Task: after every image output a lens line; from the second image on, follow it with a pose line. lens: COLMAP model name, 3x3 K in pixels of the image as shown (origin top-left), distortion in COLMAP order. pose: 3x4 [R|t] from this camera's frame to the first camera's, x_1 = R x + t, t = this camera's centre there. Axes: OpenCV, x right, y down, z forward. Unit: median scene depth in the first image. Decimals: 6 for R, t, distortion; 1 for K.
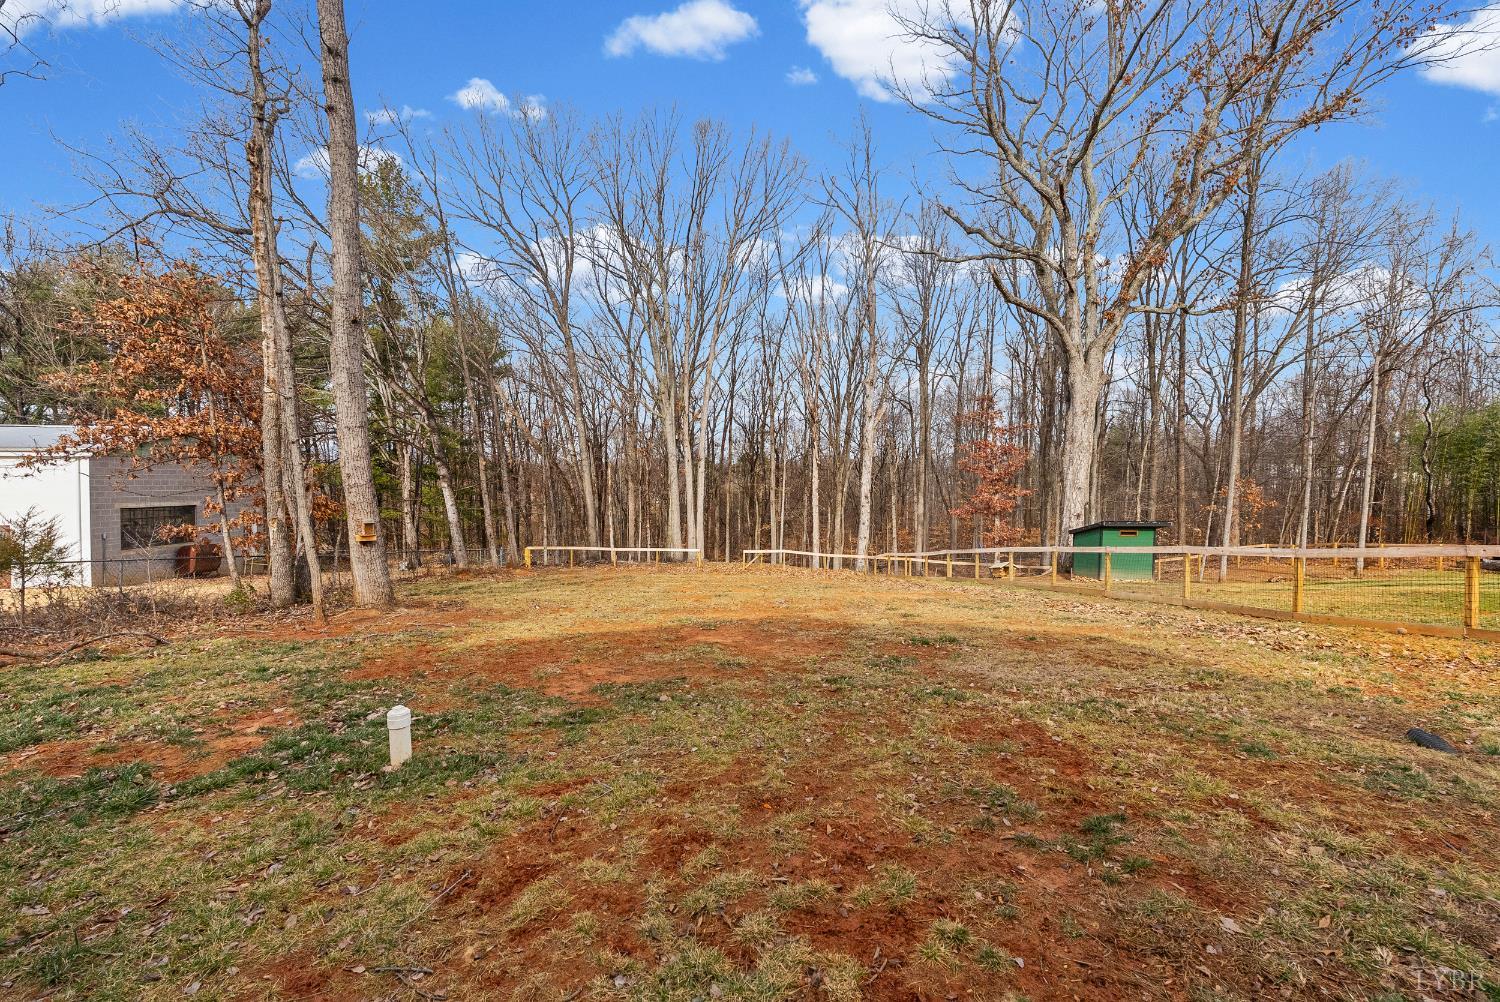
lens RADIAL K [[660.0, 0, 750.6], [0, 660.0, 493.8], [0, 0, 1]] dist [0.000325, 0.000211]
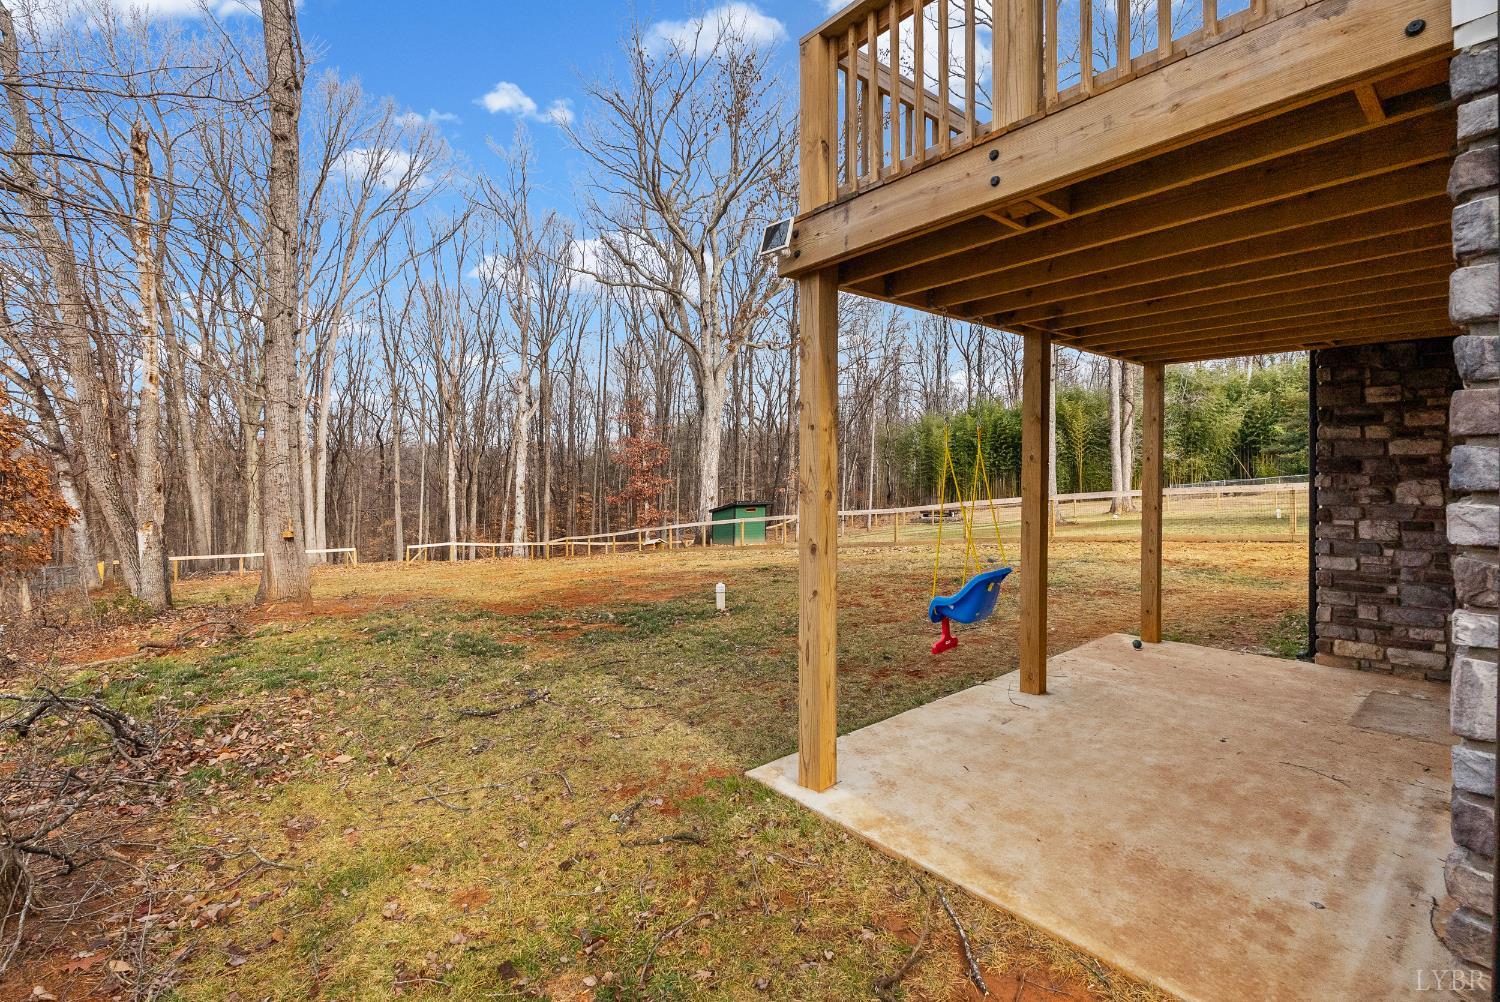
lens RADIAL K [[660.0, 0, 753.4], [0, 660.0, 489.8], [0, 0, 1]] dist [0.000325, 0.000211]
pose [[0.801406, -0.025118, 0.597593, -0.204402], [0.020442, 0.999684, 0.014605, -0.000015], [-0.597771, 0.000512, 0.801667, -0.089326]]
